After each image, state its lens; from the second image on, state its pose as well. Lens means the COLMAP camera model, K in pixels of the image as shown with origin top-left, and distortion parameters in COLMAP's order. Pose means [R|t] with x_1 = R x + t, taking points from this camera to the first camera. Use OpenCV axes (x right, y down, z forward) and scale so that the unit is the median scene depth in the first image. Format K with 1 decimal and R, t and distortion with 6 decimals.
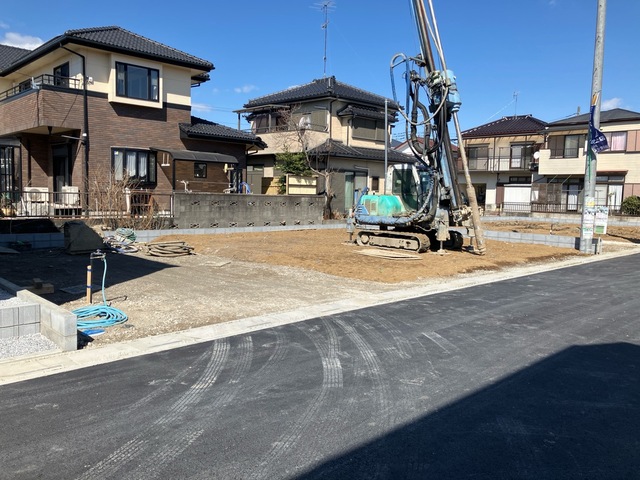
lens RADIAL K [[518.2, 0, 319.0], [0, 518.2, 239.4], [0, 0, 1]] dist [0.029772, -0.014903]
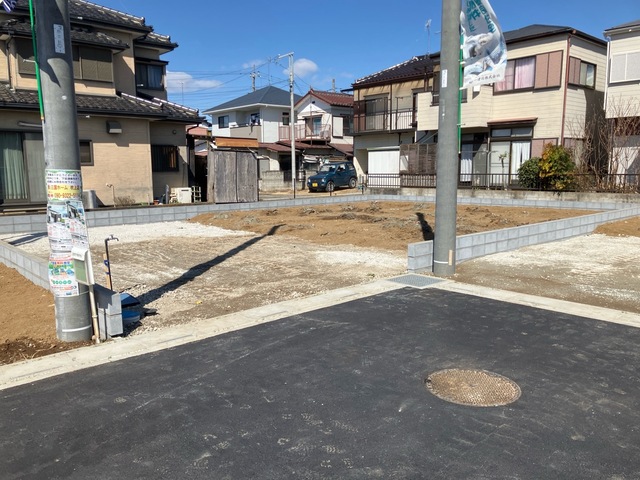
lens RADIAL K [[518.2, 0, 319.7], [0, 518.2, 239.5], [0, 0, 1]] dist [0.029772, -0.014903]
pose [[0.998431, -0.028192, -0.048379, 0.344339], [0.030558, 0.998337, 0.048877, -0.021900], [0.046921, -0.050279, 0.997632, 0.334055]]
